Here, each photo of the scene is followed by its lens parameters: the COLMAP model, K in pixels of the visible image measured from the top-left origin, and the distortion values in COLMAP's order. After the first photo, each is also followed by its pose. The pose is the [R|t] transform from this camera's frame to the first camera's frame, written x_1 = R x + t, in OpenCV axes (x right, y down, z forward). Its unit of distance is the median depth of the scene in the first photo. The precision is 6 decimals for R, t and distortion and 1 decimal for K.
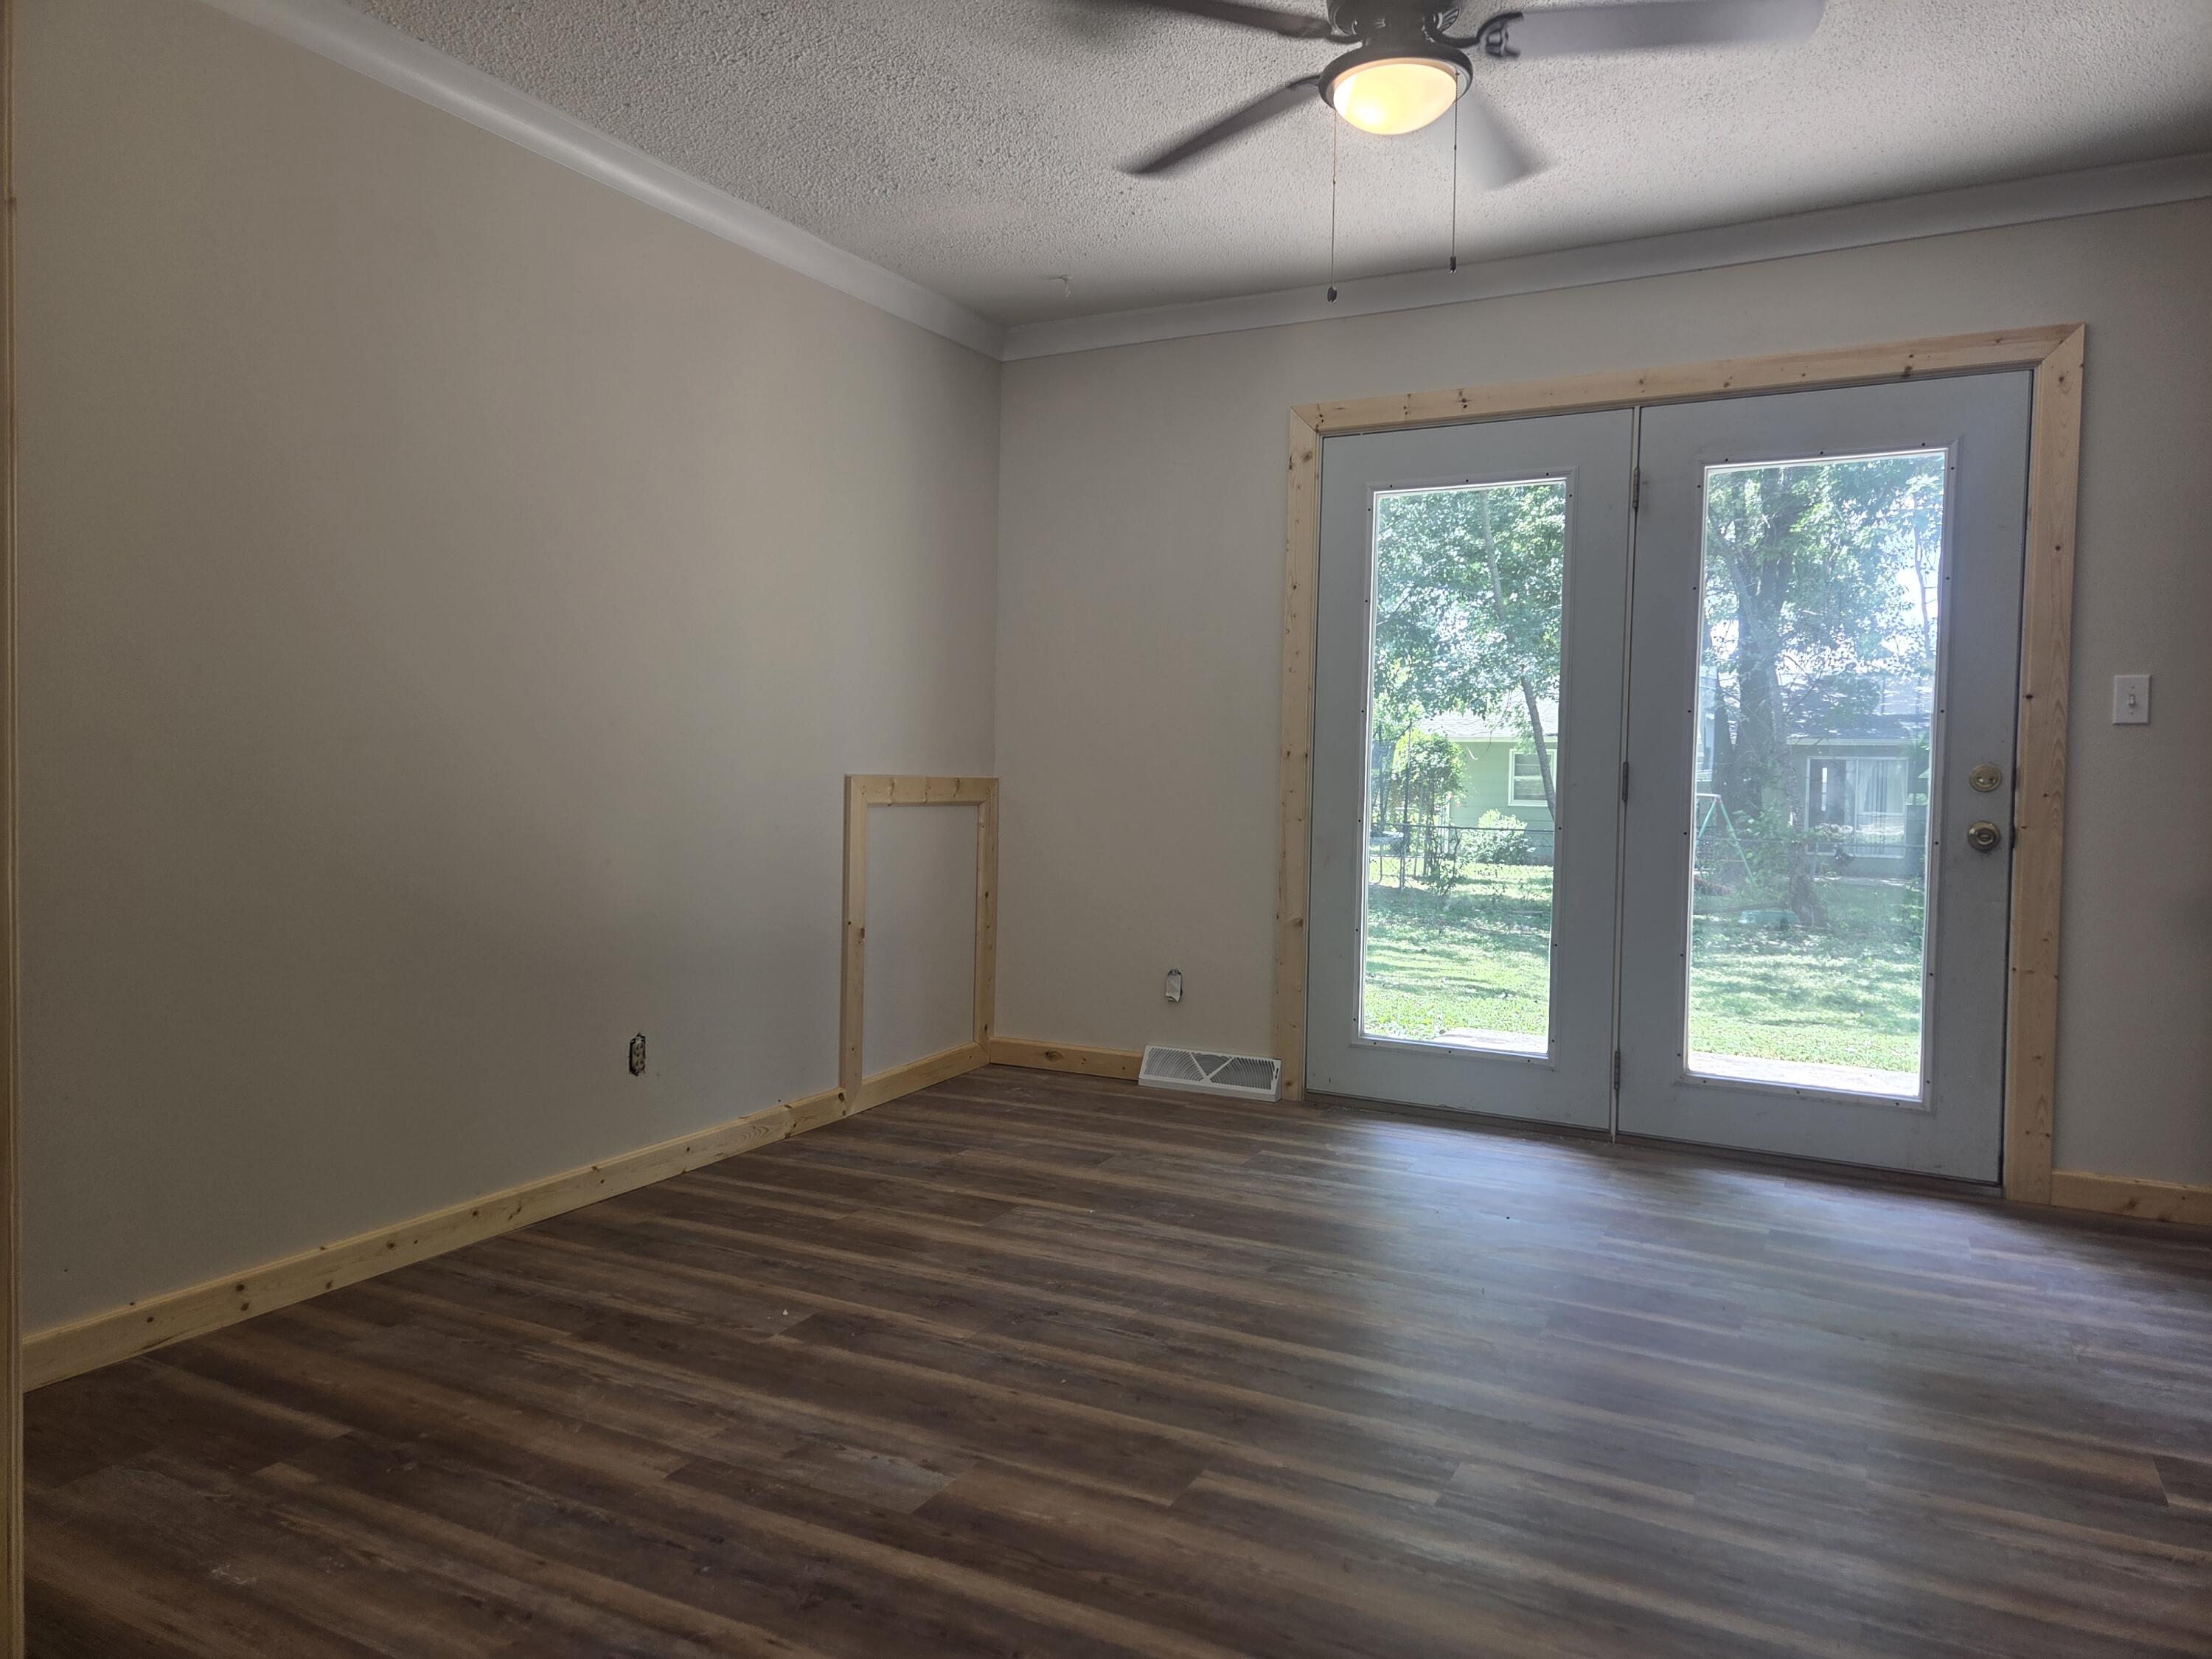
lens RADIAL K [[1490.0, 0, 1108.0], [0, 1490.0, 828.7], [0, 0, 1]] dist [-0.002840, -0.000250]
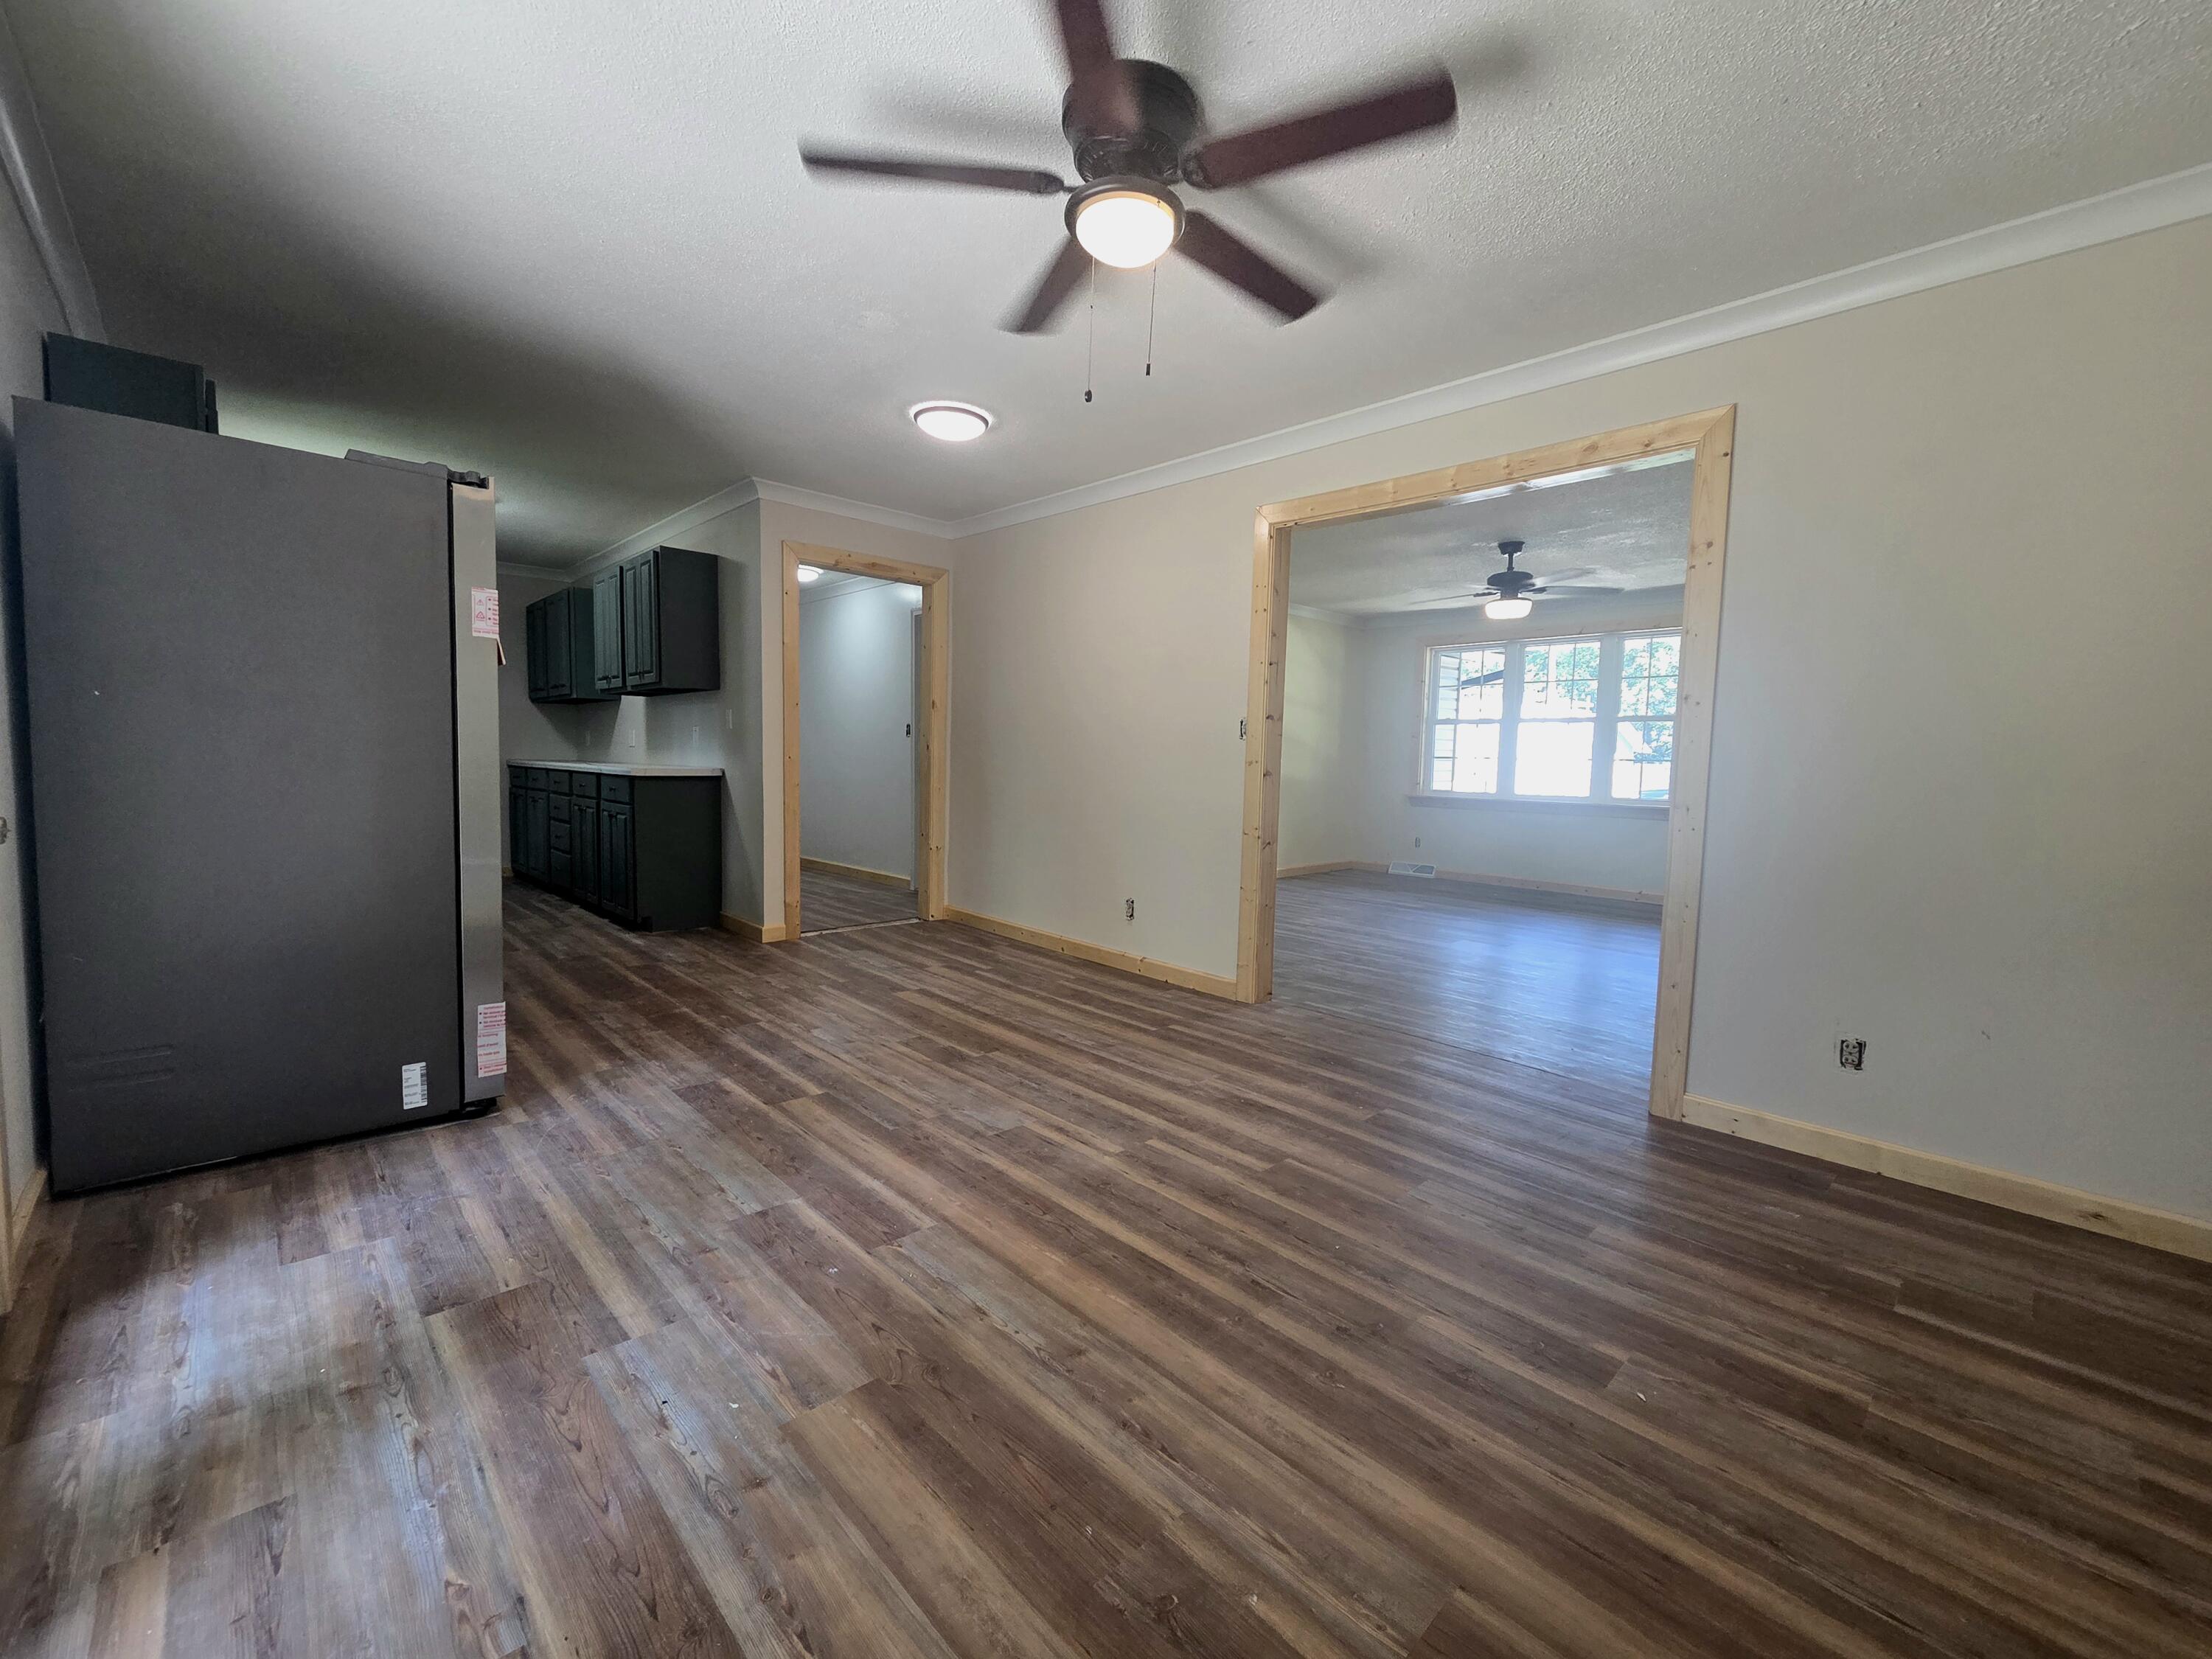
lens RADIAL K [[903.9, 0, 1109.7], [0, 903.9, 821.0], [0, 0, 1]] dist [0.000668, 0.000069]
pose [[-0.948771, -0.062367, 0.309747, -0.057637], [-0.028271, 0.993150, 0.113374, -0.081573], [-0.314696, 0.098809, -0.944035, 1.631972]]
